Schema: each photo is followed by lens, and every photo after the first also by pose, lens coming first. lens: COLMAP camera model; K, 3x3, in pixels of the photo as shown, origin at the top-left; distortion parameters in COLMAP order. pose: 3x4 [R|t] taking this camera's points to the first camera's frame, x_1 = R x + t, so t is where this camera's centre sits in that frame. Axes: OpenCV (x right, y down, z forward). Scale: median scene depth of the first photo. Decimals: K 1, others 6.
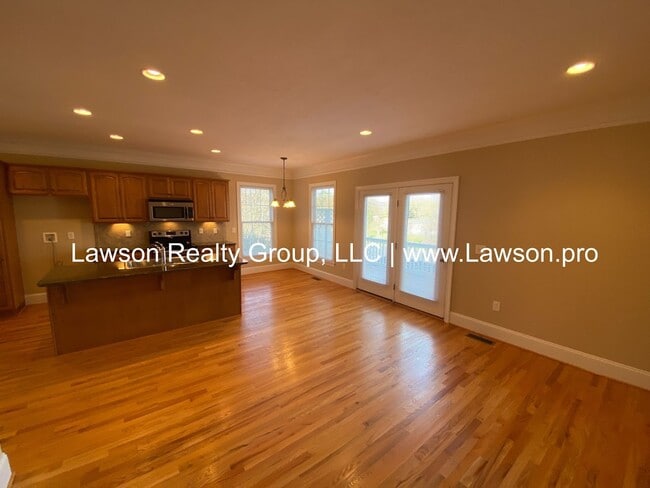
lens RADIAL K [[262.0, 0, 323.8], [0, 262.0, 243.7], [0, 0, 1]] dist [0.026625, -0.022166]
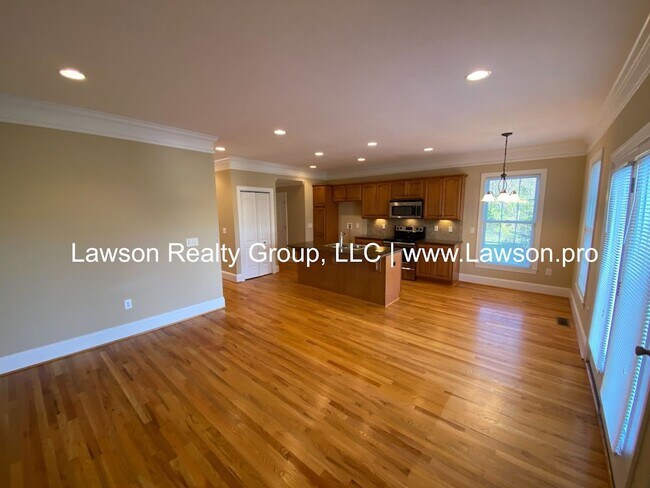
lens RADIAL K [[262.0, 0, 323.8], [0, 262.0, 243.7], [0, 0, 1]] dist [0.026625, -0.022166]
pose [[0.217792, 0.114629, -0.969240, 0.525464], [-0.110418, 0.989597, 0.092226, -0.043054], [0.969729, 0.086935, 0.228184, 0.415166]]
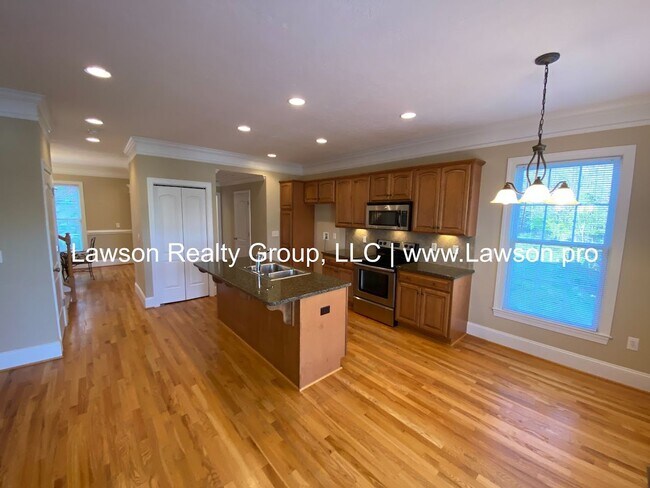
lens RADIAL K [[262.0, 0, 323.8], [0, 262.0, 243.7], [0, 0, 1]] dist [0.026625, -0.022166]
pose [[0.072211, 0.102407, -0.992118, 0.200023], [-0.142607, 0.985555, 0.091350, -0.092928], [0.987142, 0.134886, 0.085772, 0.801507]]
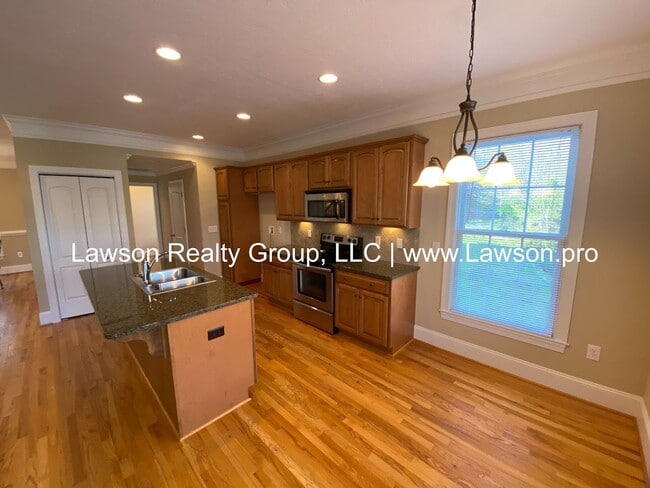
lens RADIAL K [[262.0, 0, 323.8], [0, 262.0, 243.7], [0, 0, 1]] dist [0.026625, -0.022166]
pose [[0.145275, 0.132295, -0.980507, 0.094661], [-0.118951, 0.986167, 0.115434, -0.112253], [0.982215, 0.099862, 0.159002, 0.947656]]
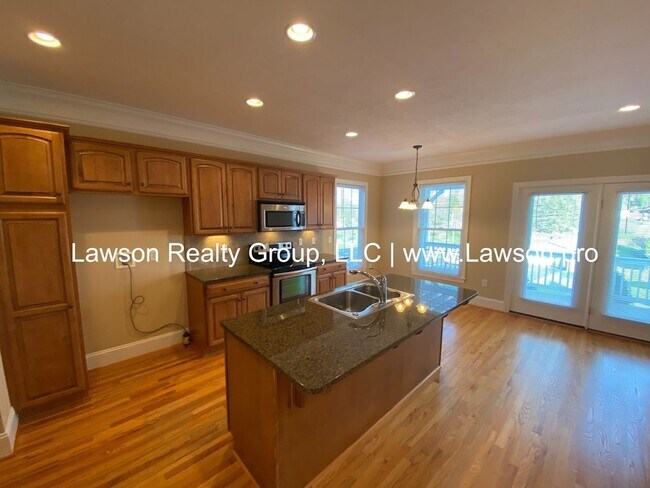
lens RADIAL K [[262.0, 0, 323.8], [0, 262.0, 243.7], [0, 0, 1]] dist [0.026625, -0.022166]
pose [[0.994693, -0.020606, 0.100807, -0.566402], [0.021843, 0.999699, -0.011187, -0.040597], [-0.100546, 0.013330, 0.994843, 0.284090]]
